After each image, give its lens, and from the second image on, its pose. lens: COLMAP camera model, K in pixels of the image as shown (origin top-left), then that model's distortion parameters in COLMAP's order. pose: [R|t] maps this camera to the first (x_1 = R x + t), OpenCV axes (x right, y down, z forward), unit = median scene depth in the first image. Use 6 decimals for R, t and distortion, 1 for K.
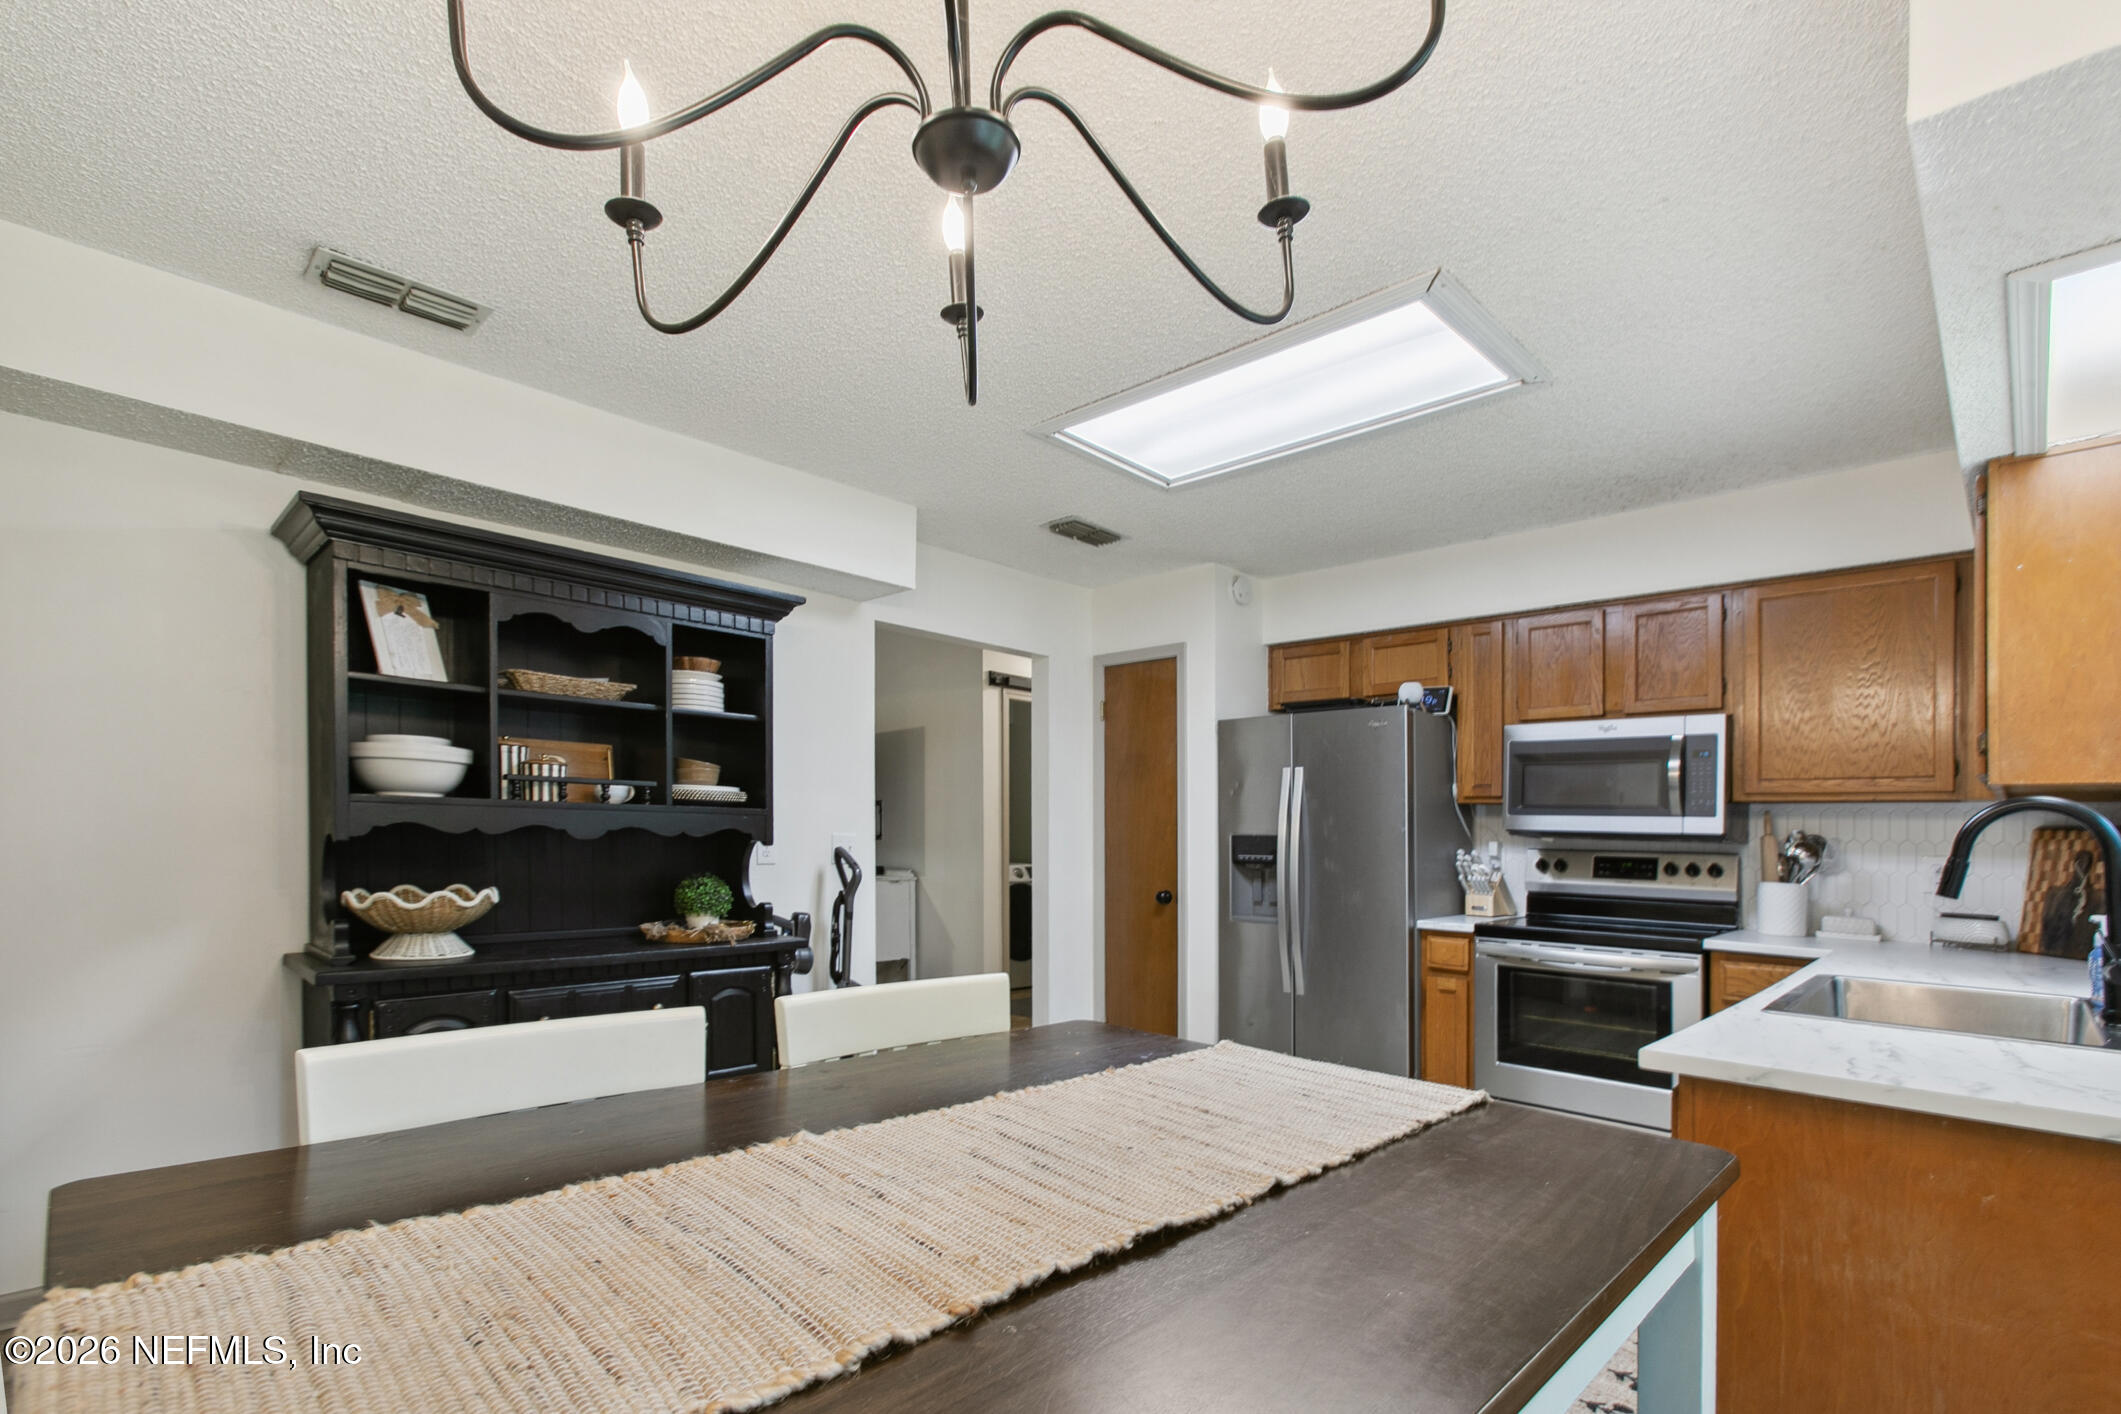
lens RADIAL K [[993.7, 0, 1118.9], [0, 993.7, 781.8], [0, 0, 1]] dist [0.021909, 0.002175]
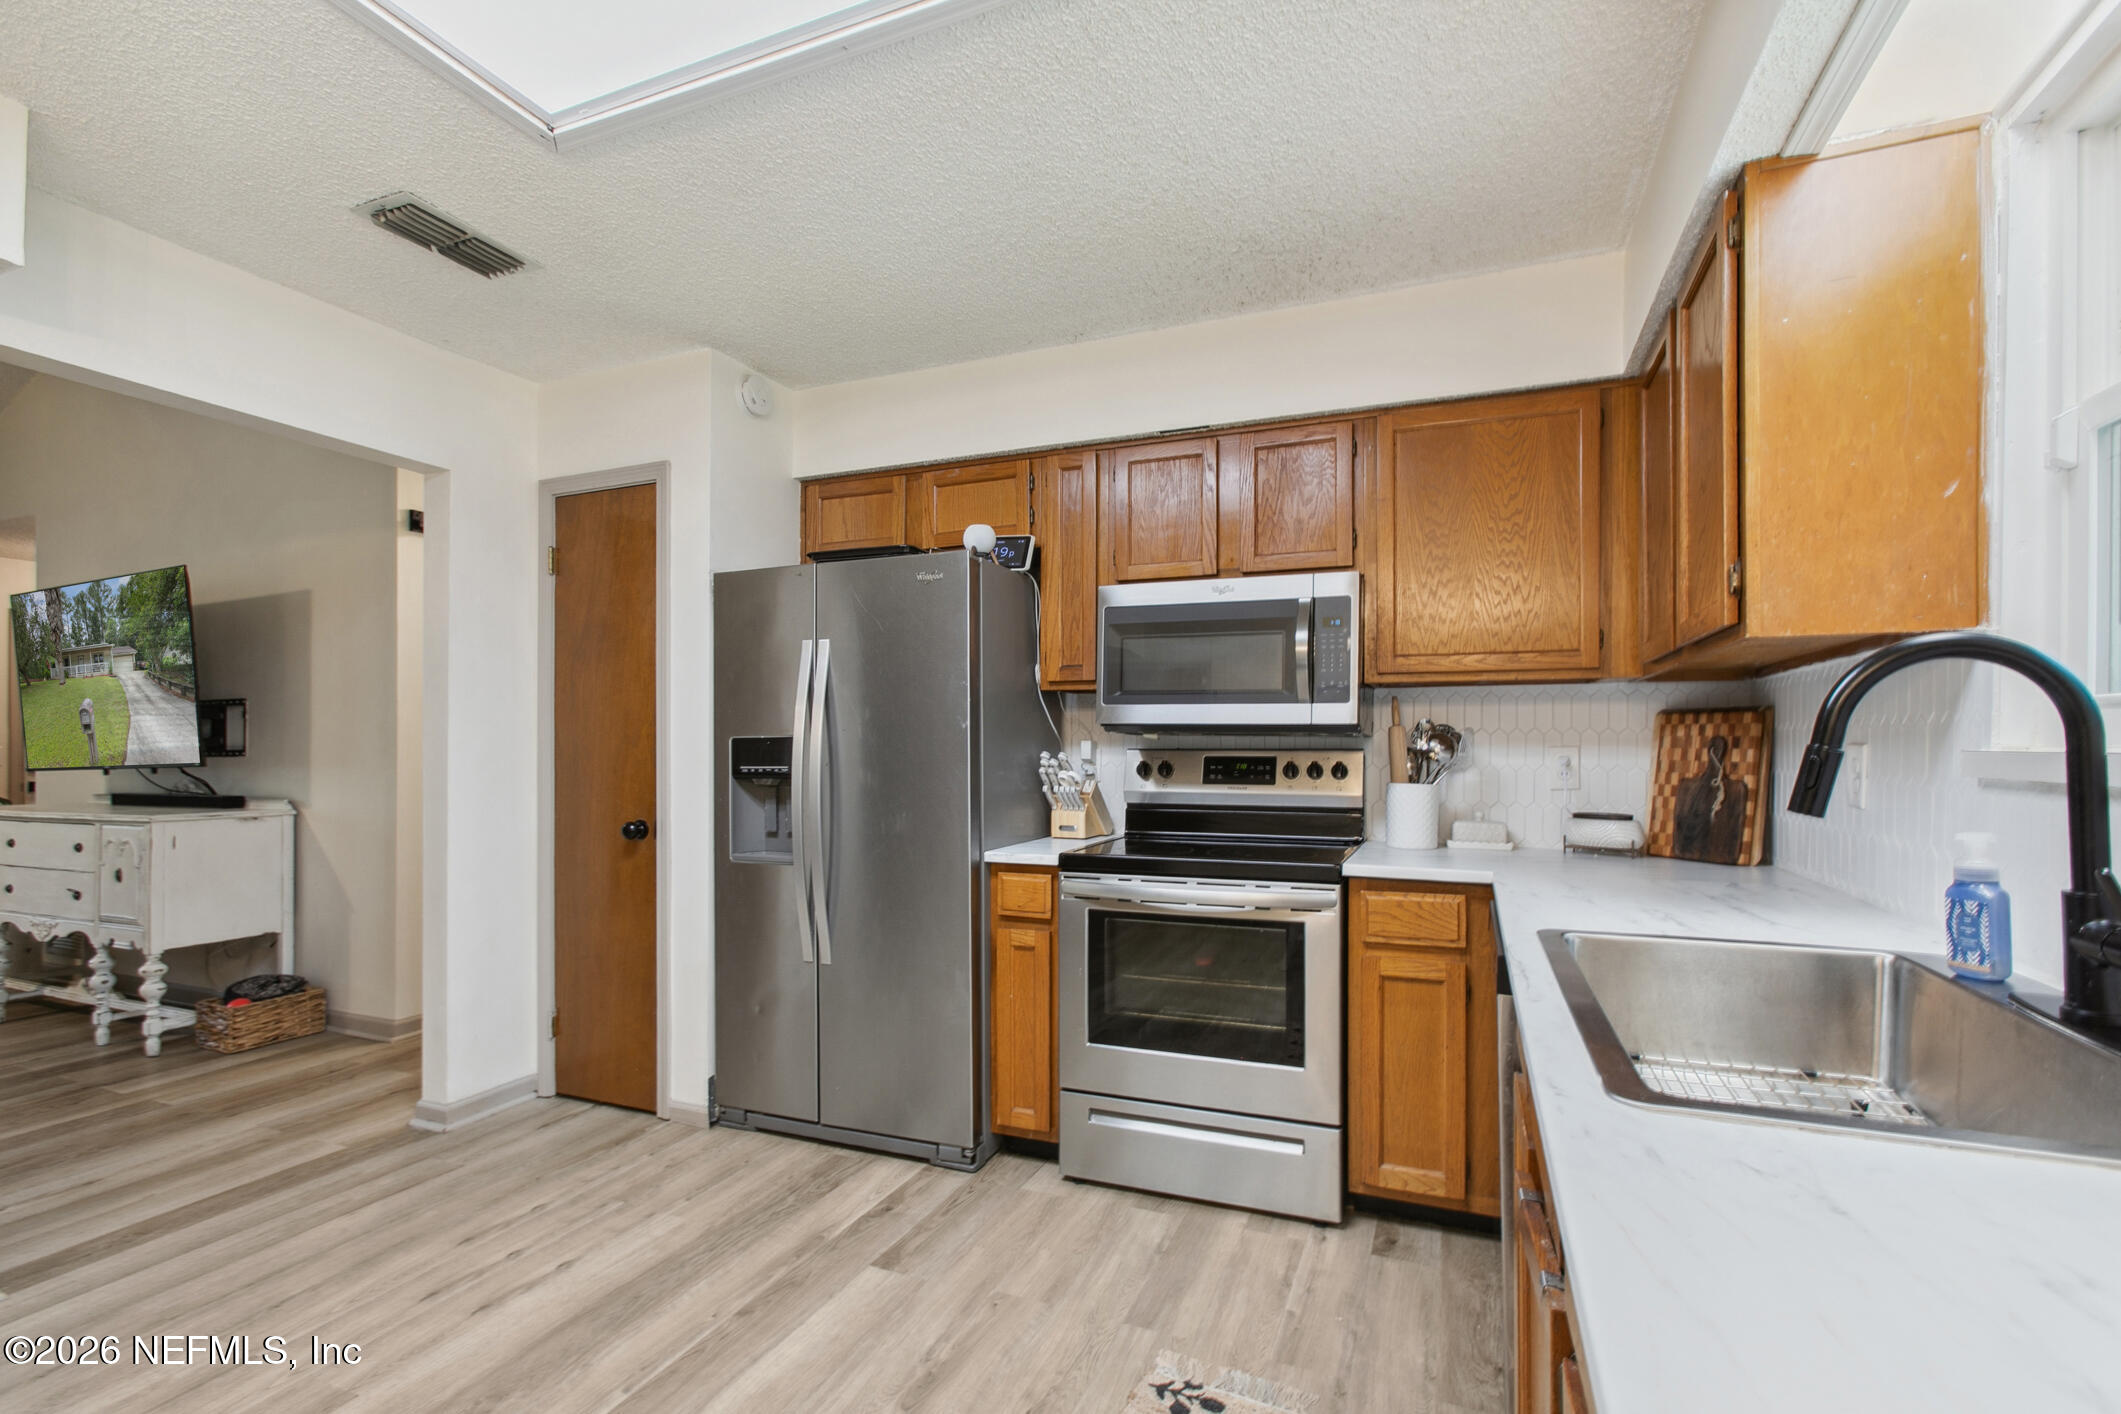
lens RADIAL K [[960.1, 0, 1063.8], [0, 960.1, 736.0], [0, 0, 1]] dist [-0.016574, 0.006157]
pose [[0.947296, -0.015672, 0.319977, 0.135778], [0.000732, 0.998906, 0.046758, 0.024099], [-0.320360, -0.044060, 0.946271, 0.336792]]
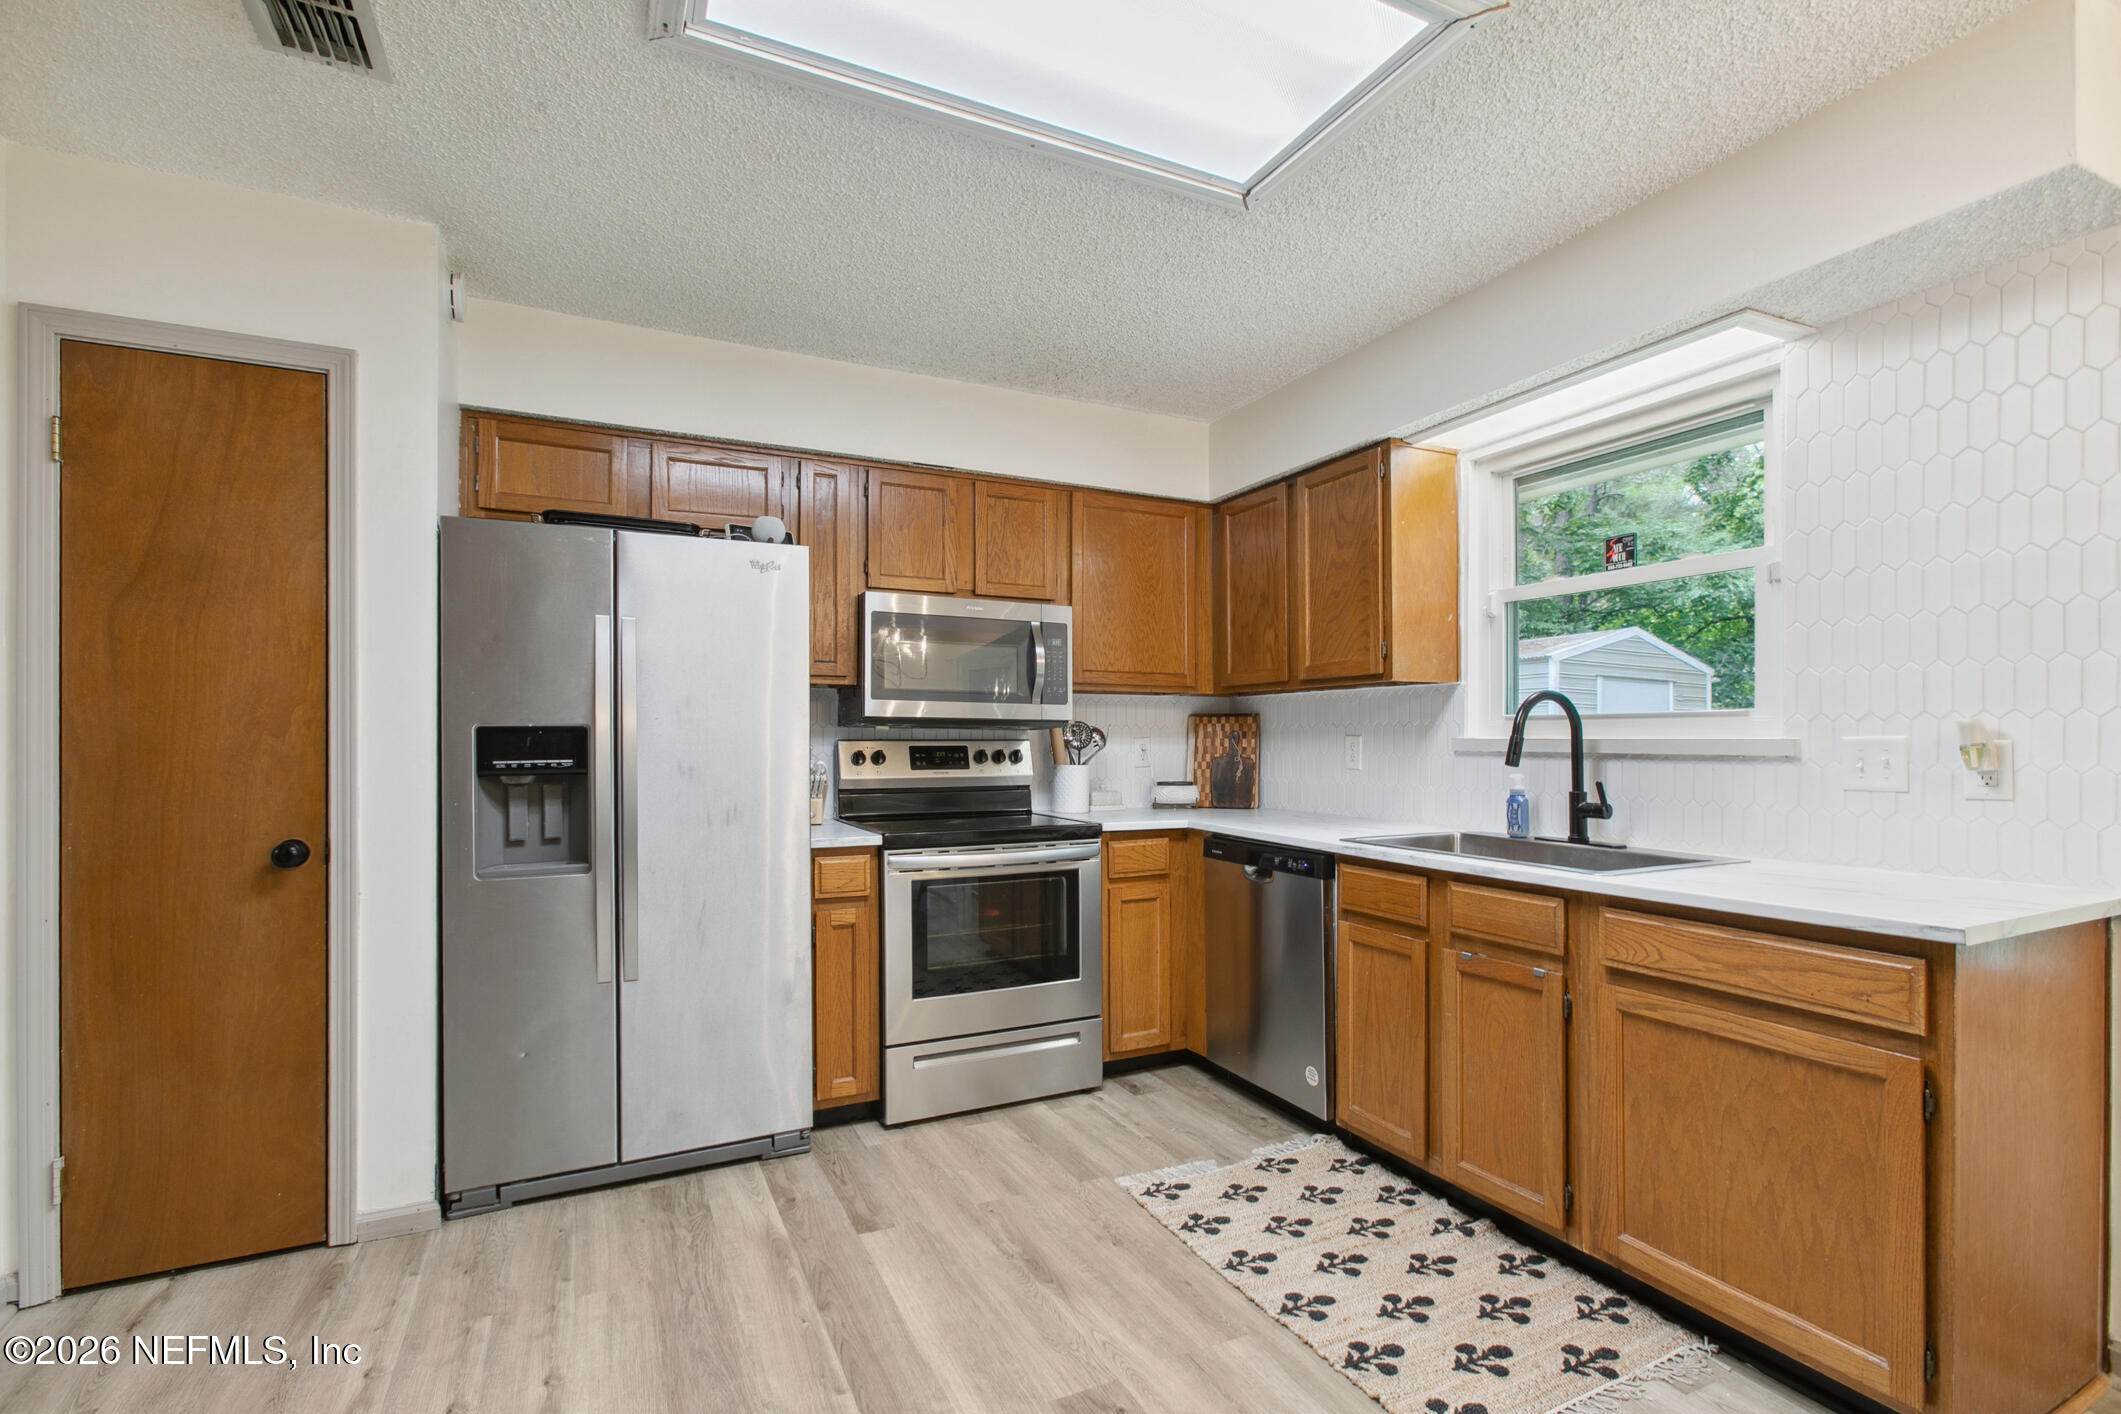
lens RADIAL K [[960.1, 0, 1058.9], [0, 960.1, 725.6], [0, 0, 1]] dist [-0.016574, 0.006157]
pose [[0.388134, -0.006367, 0.921581, -0.295202], [-0.041461, 0.998843, 0.024362, 0.030661], [-0.920670, -0.047666, 0.387421, 0.570682]]
